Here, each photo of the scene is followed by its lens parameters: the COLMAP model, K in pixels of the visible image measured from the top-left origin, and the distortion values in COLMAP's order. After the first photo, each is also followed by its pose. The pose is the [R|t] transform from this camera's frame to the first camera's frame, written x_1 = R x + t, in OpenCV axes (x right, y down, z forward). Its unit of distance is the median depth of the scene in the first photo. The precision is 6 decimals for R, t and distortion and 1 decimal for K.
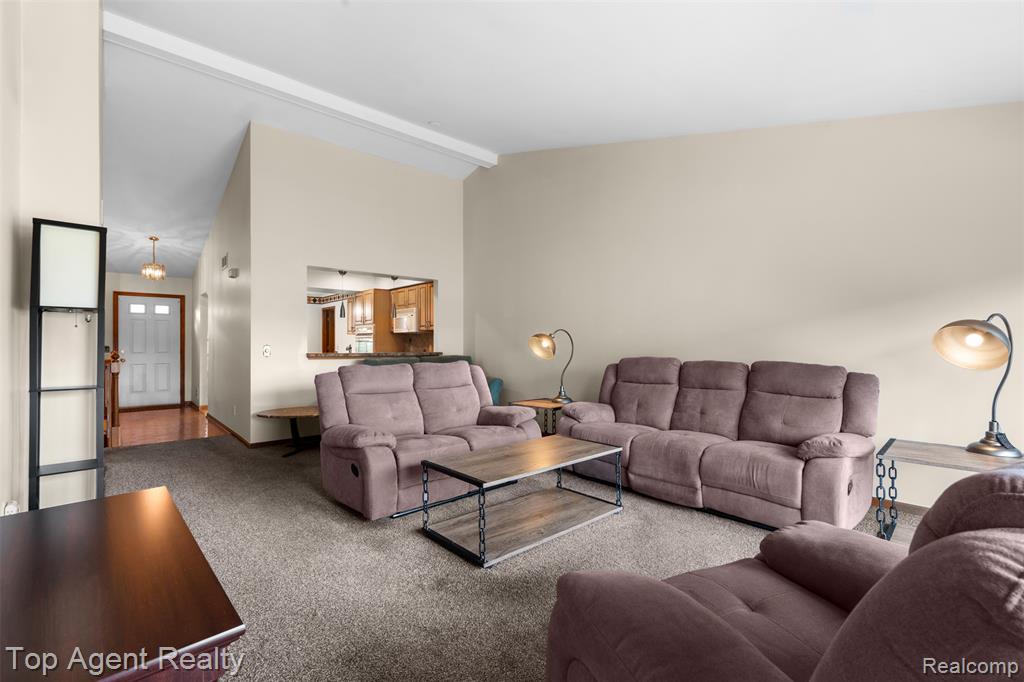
lens RADIAL K [[453.1, 0, 517.3], [0, 453.1, 338.8], [0, 0, 1]] dist [-0.002709, 0.000606]
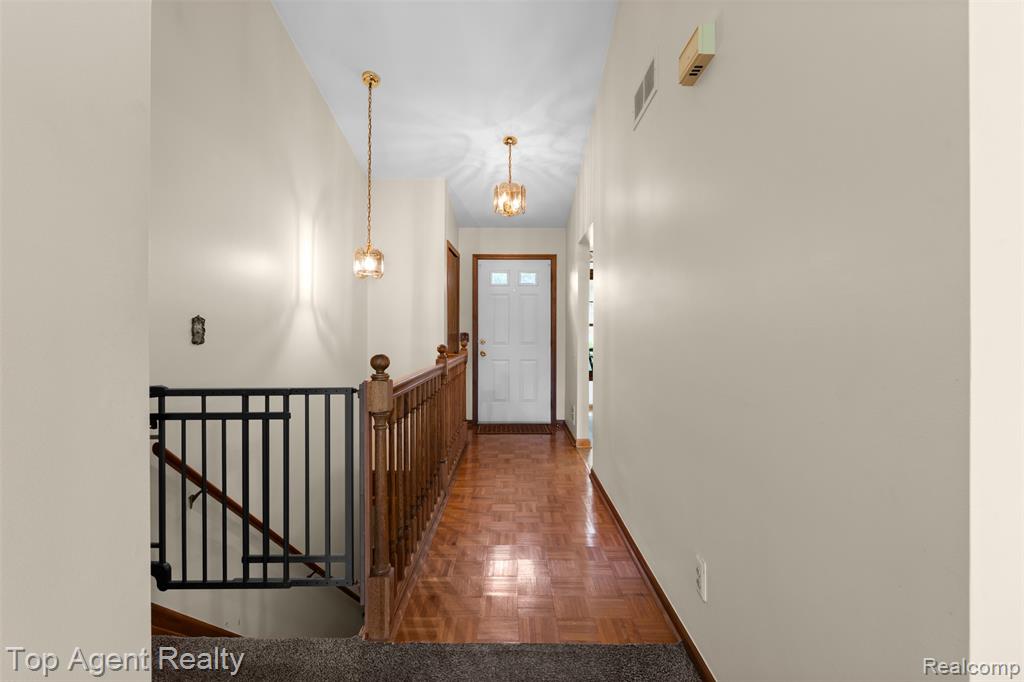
lens RADIAL K [[453.1, 0, 511.3], [0, 453.1, 333.0], [0, 0, 1]] dist [-0.002709, 0.000606]
pose [[0.739553, 0.007634, -0.673055, -0.378819], [0.002896, 0.999890, 0.014523, 0.005521], [0.673092, -0.012690, 0.739450, 0.521647]]
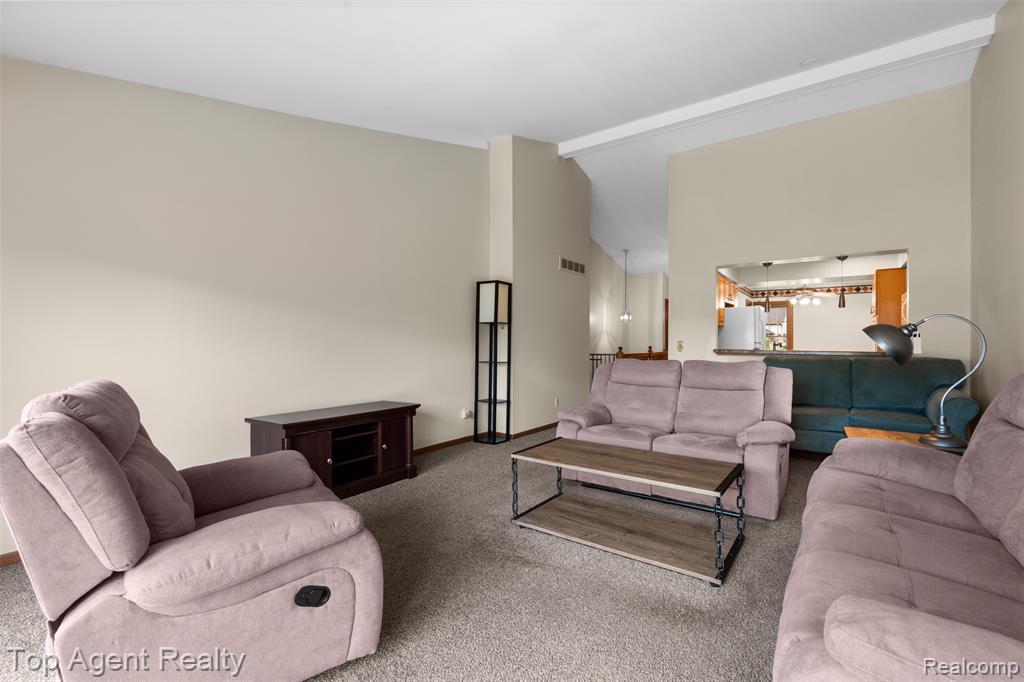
lens RADIAL K [[453.1, 0, 506.6], [0, 453.1, 344.4], [0, 0, 1]] dist [-0.002709, 0.000606]
pose [[0.197969, 0.006875, -0.980184, 0.319522], [0.009354, 0.999917, 0.008903, 0.003571], [0.980164, -0.010931, 0.197888, 0.213591]]
